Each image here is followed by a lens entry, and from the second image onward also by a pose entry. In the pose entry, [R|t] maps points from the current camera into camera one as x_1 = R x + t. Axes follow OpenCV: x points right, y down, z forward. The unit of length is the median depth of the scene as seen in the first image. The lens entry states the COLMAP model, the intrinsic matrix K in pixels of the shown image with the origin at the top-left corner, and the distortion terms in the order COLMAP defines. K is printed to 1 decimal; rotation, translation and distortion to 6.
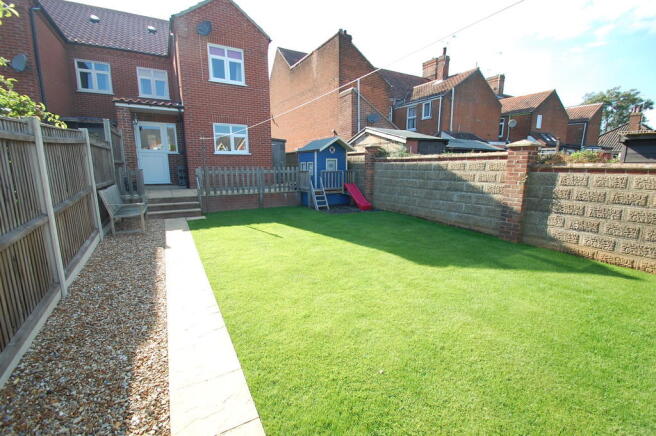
lens RADIAL K [[291.8, 0, 329.8], [0, 291.8, 217.8], [0, 0, 1]] dist [-0.009765, -0.003161]
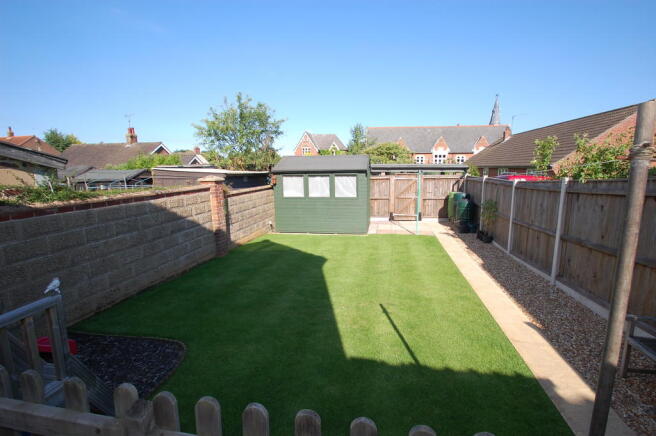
lens RADIAL K [[305.2, 0, 328.9], [0, 305.2, 218.9], [0, 0, 1]] dist [-0.000062, 0.000004]
pose [[-0.770688, -0.104838, 0.628529, -0.462219], [0.109489, 0.949916, 0.292698, -0.347035], [-0.627735, 0.294396, -0.720610, 1.388461]]
